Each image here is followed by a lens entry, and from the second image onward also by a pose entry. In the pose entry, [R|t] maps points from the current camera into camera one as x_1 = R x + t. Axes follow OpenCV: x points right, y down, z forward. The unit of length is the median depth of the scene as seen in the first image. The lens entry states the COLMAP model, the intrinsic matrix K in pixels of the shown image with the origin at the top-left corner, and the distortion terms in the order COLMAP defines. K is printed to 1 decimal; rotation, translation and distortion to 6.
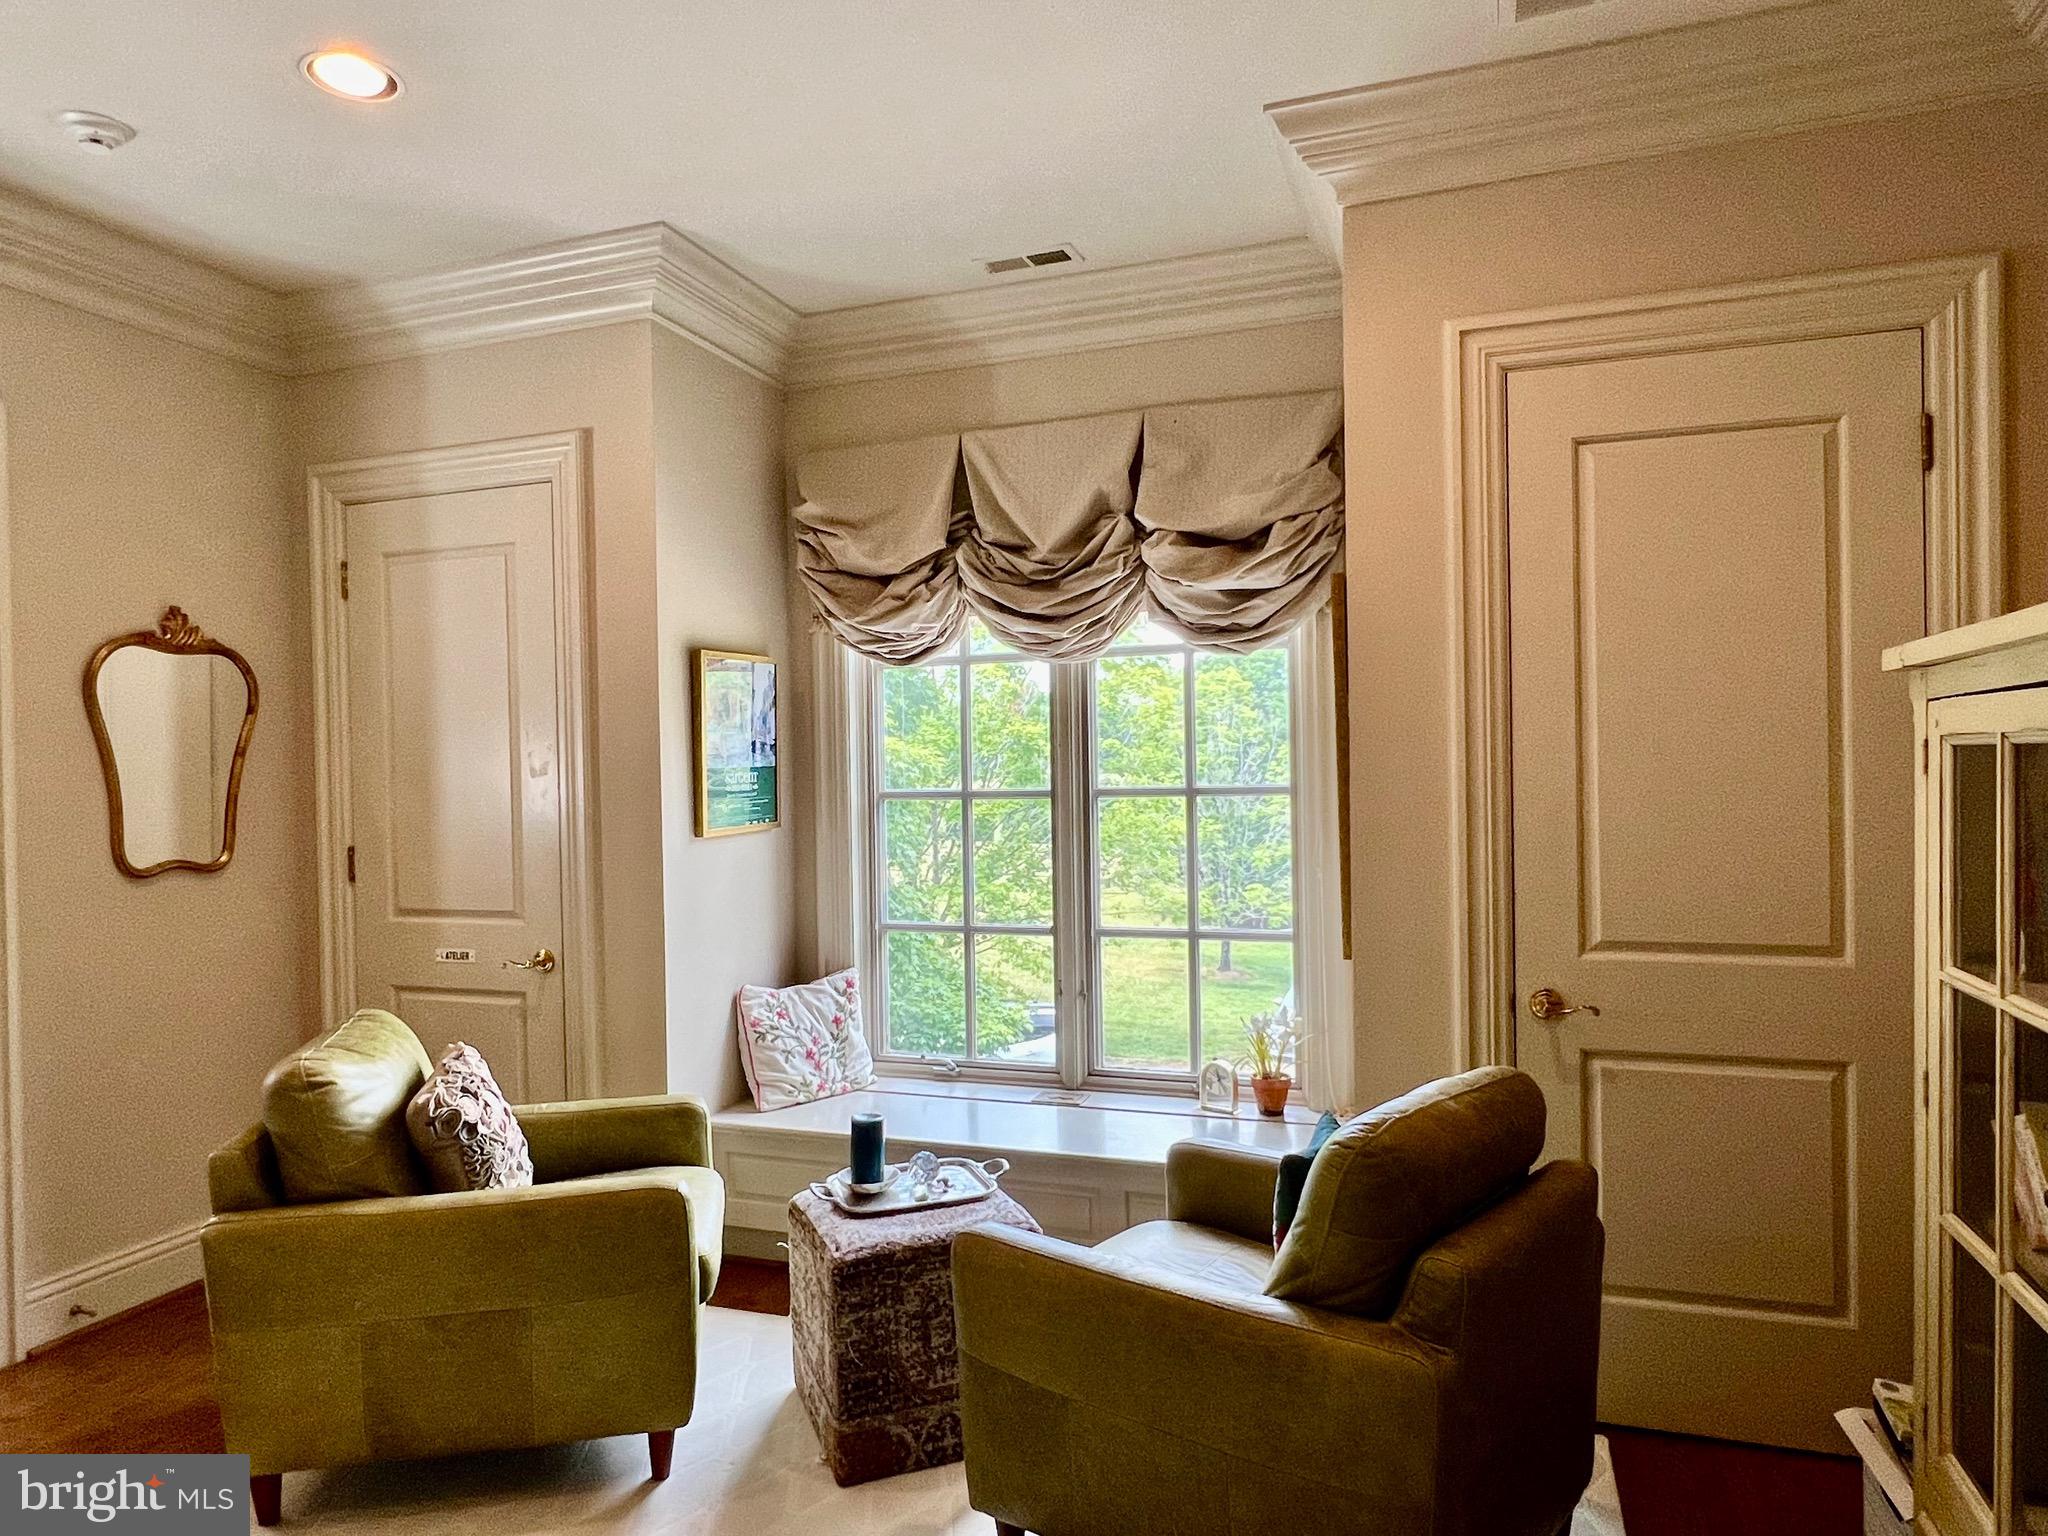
lens RADIAL K [[1279.7, 0, 1029.0], [0, 1279.7, 772.7], [0, 0, 1]] dist [-0.004860, -0.002022]
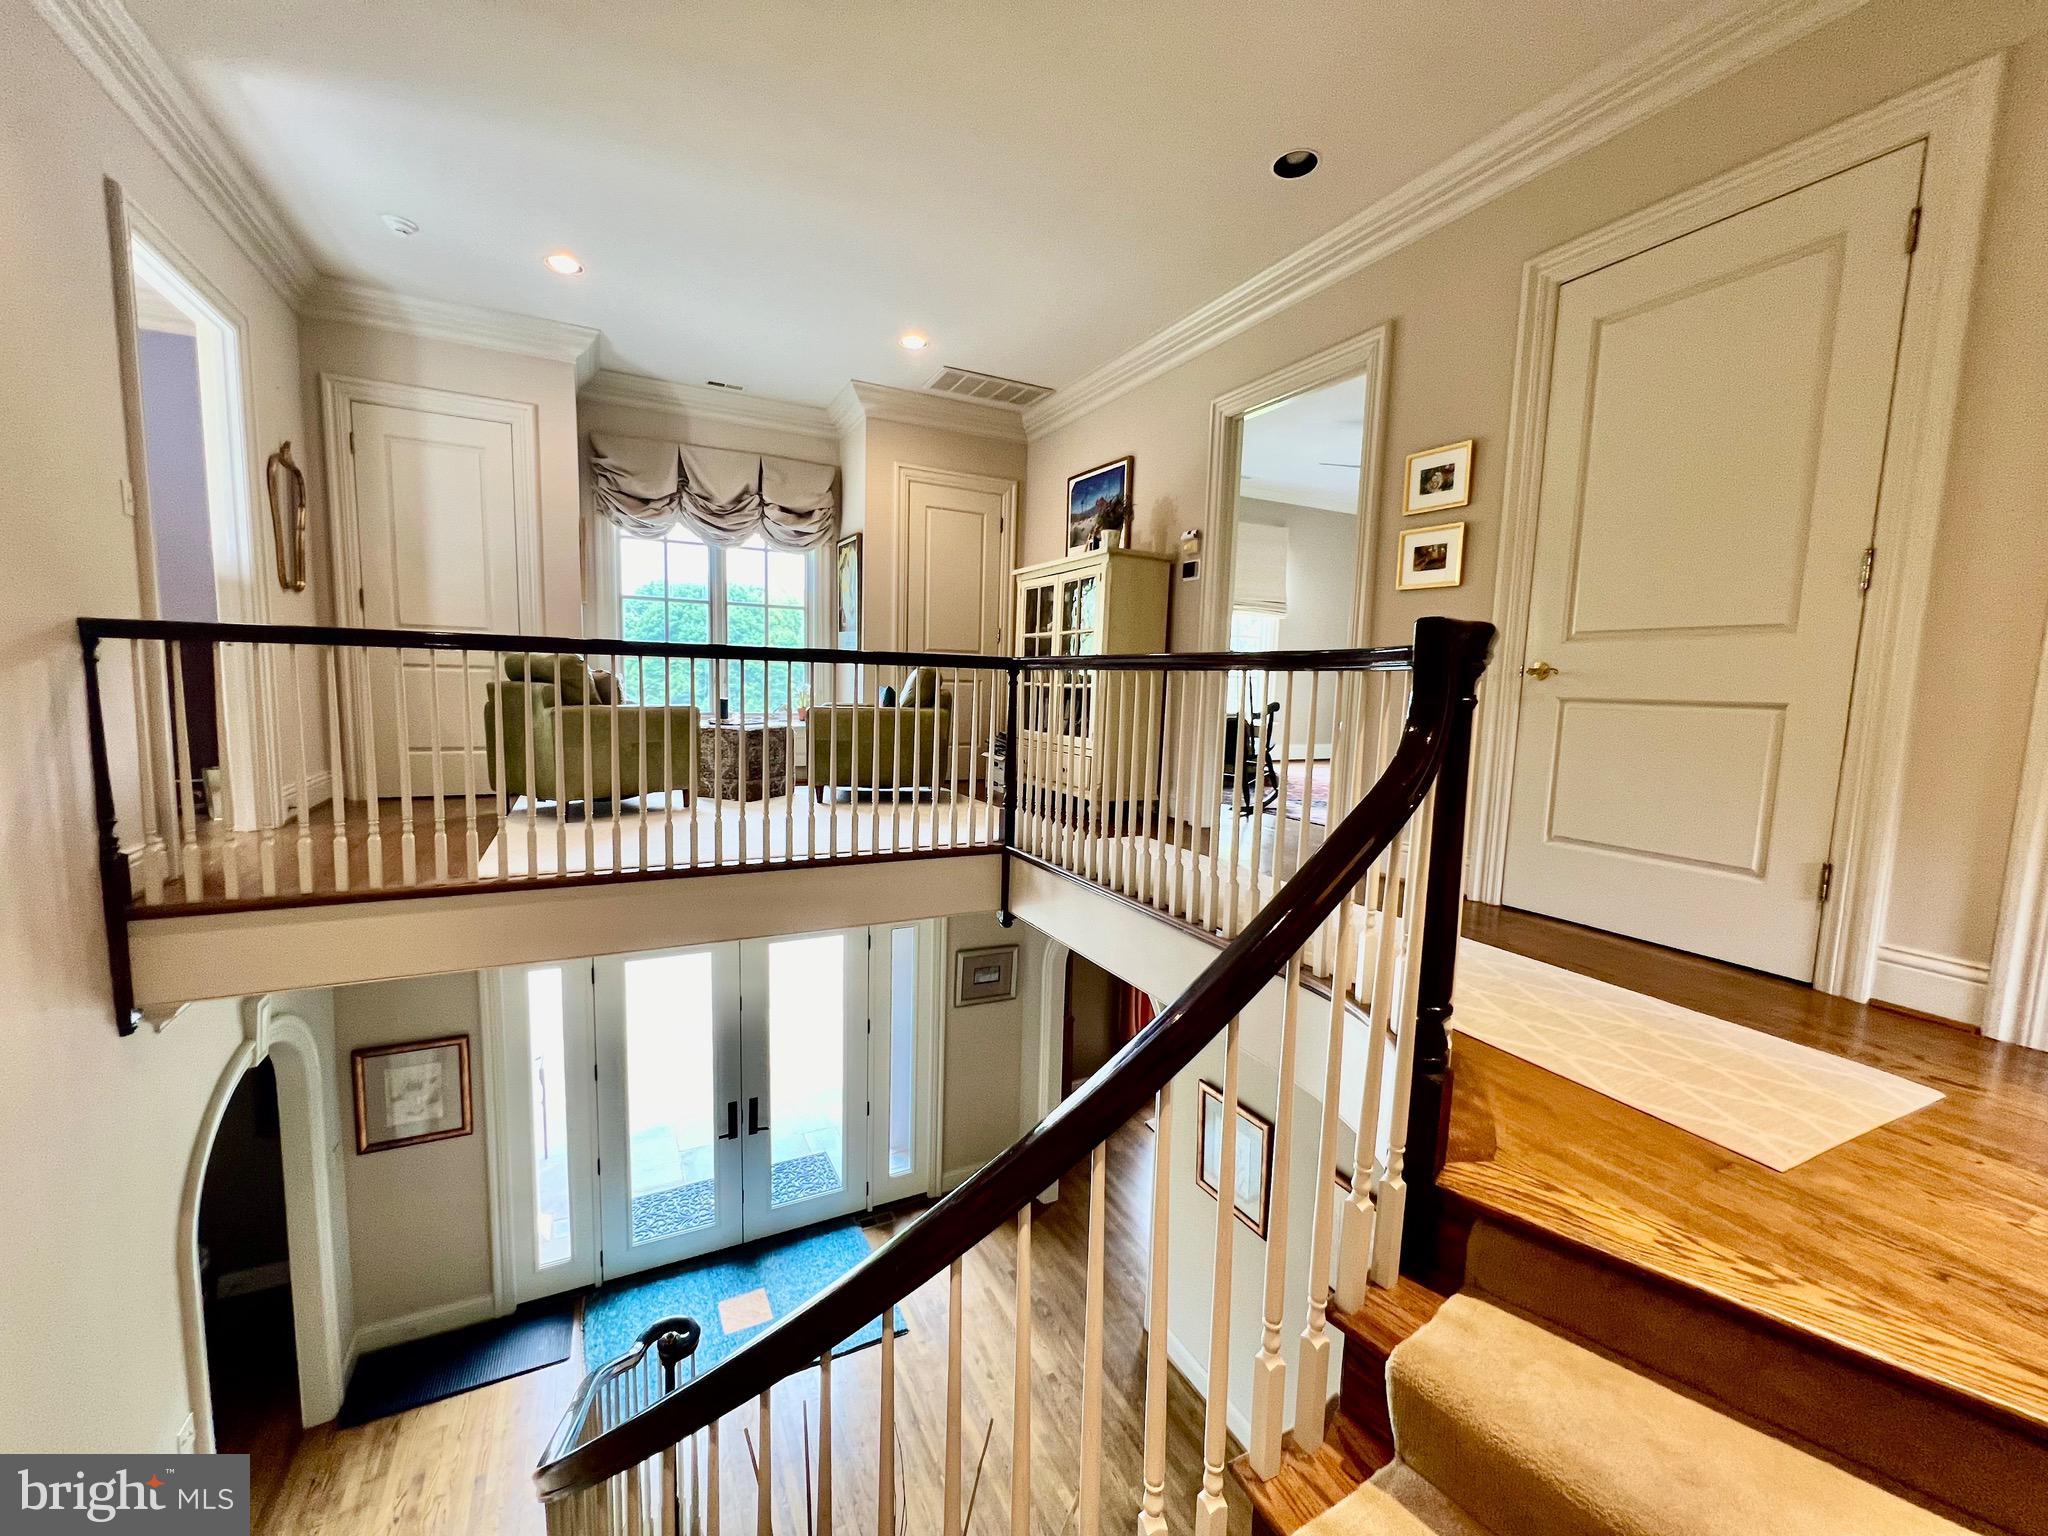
lens RADIAL K [[818.1, 0, 1025.2], [0, 818.1, 767.4], [0, 0, 1]] dist [-0.000078, -0.000318]
pose [[0.689645, -0.035385, 0.723283, -0.765527], [-0.041266, 0.995262, 0.088038, 0.182368], [-0.722971, -0.090562, 0.684917, -0.594593]]
